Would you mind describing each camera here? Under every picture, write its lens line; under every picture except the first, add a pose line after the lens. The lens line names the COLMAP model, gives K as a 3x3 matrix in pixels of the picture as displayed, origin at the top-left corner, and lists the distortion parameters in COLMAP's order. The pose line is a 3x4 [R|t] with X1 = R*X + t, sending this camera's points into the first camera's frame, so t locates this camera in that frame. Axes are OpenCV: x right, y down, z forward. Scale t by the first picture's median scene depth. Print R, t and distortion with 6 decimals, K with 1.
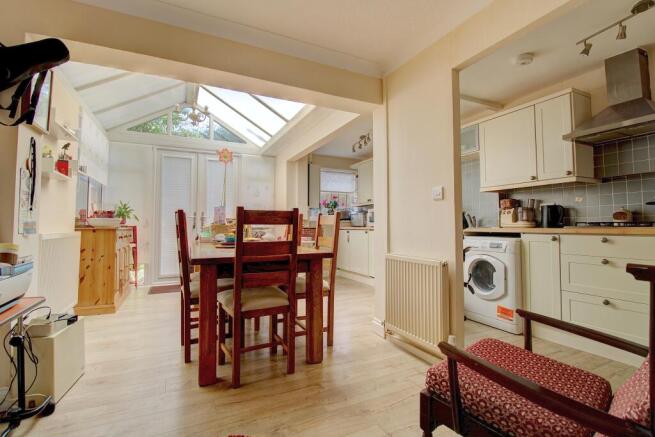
lens RADIAL K [[314.2, 0, 331.9], [0, 314.2, 218.2], [0, 0, 1]] dist [0.000299, 0.000117]
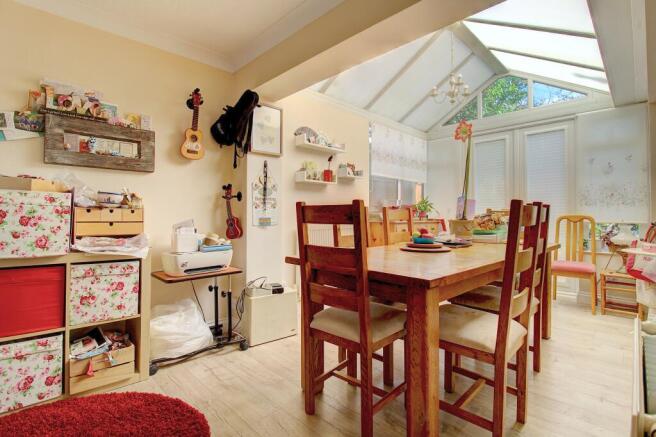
lens RADIAL K [[314.7, 0, 328.3], [0, 314.7, 214.7], [0, 0, 1]] dist [0.000299, 0.000117]
pose [[0.310370, -0.002003, -0.950614, 0.508139], [0.019836, 0.999794, 0.004370, -0.004210], [0.950409, -0.020212, 0.310345, 0.769330]]
